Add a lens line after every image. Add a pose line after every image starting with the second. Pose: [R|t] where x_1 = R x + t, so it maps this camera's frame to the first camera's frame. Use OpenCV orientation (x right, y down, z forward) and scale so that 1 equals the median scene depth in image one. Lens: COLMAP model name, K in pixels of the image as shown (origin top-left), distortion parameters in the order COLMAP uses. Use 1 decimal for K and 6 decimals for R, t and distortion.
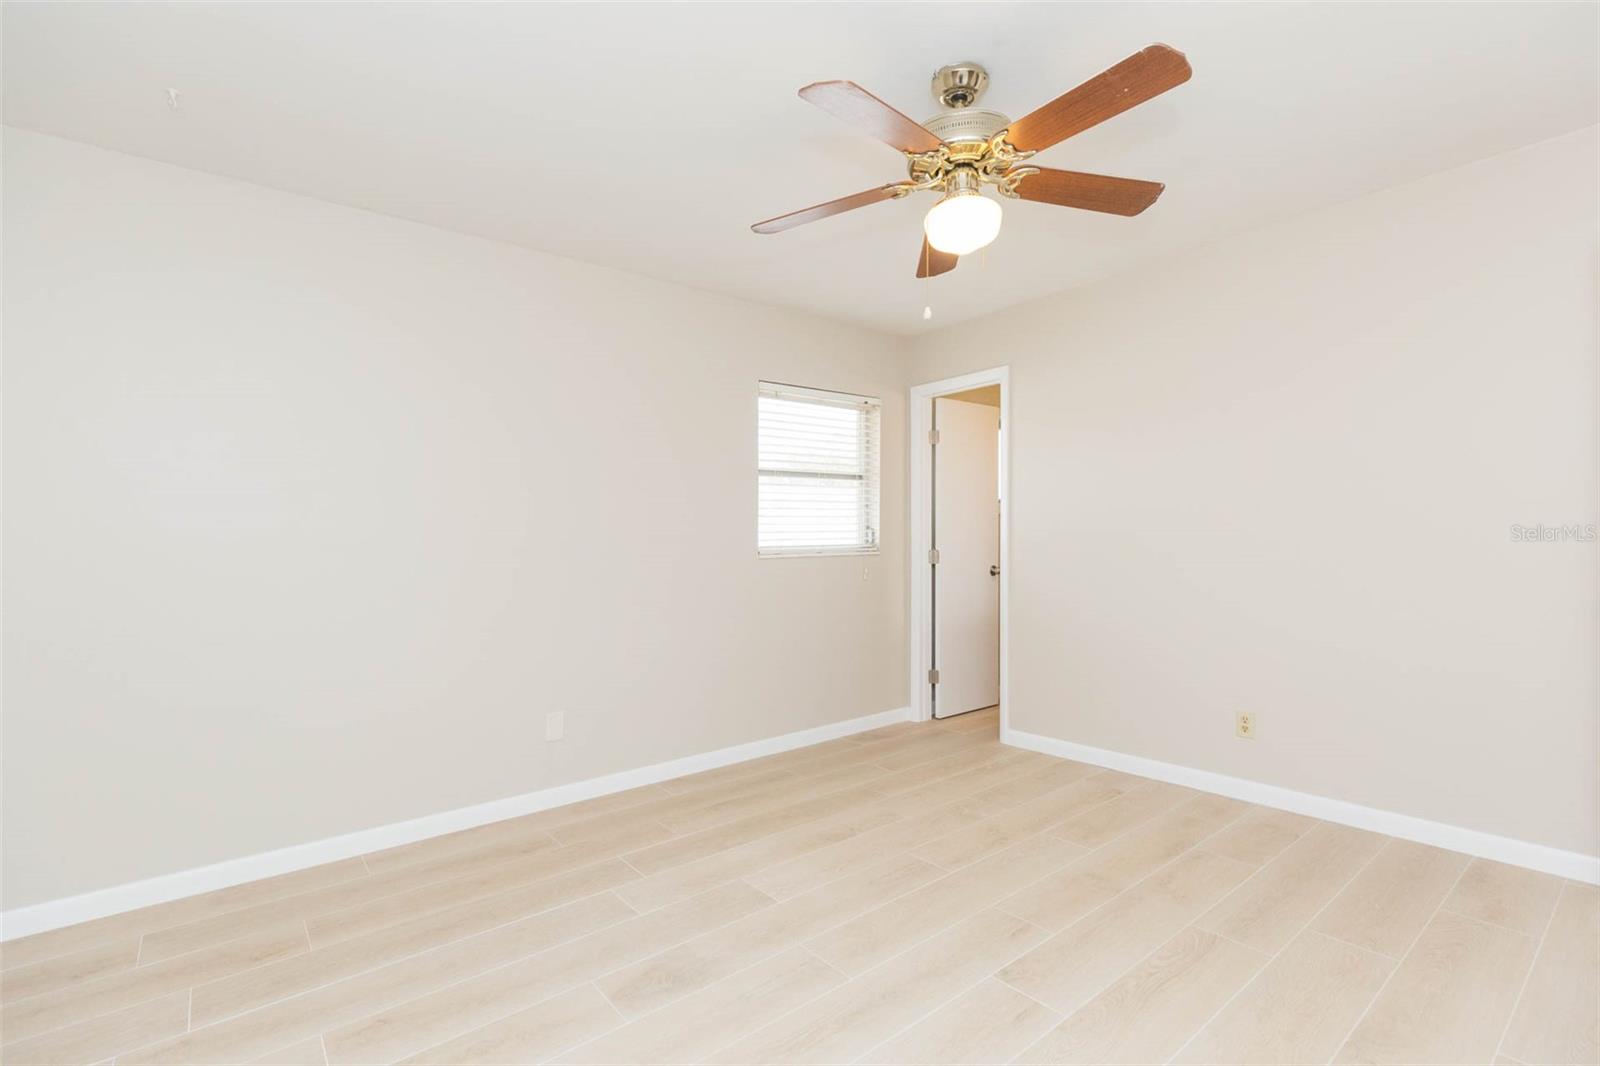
lens RADIAL K [[736.9, 0, 805.6], [0, 736.9, 533.7], [0, 0, 1]] dist [0.003342, 0.000426]
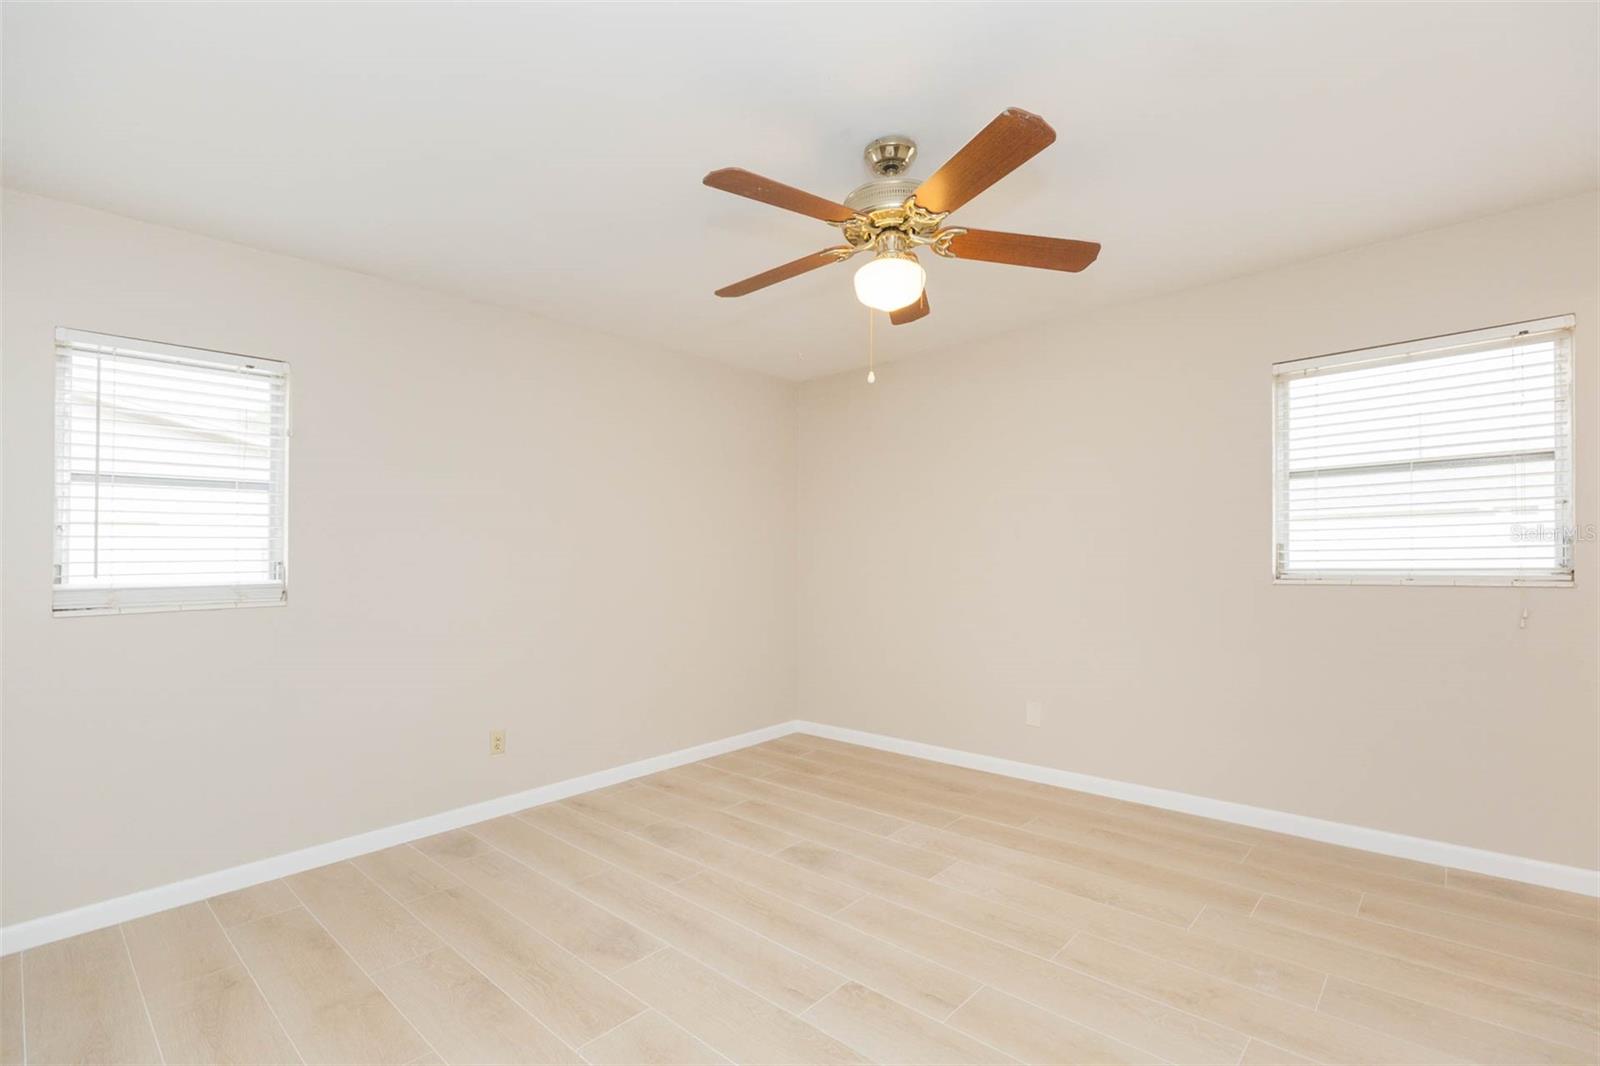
lens RADIAL K [[714.1, 0, 808.1], [0, 714.1, 538.6], [0, 0, 1]] dist [0.003870, 0.000460]
pose [[0.159477, -0.006121, -0.987183, 0.696600], [0.028510, 0.999592, -0.001592, -0.033674], [0.986790, -0.027891, 0.159587, 0.416138]]
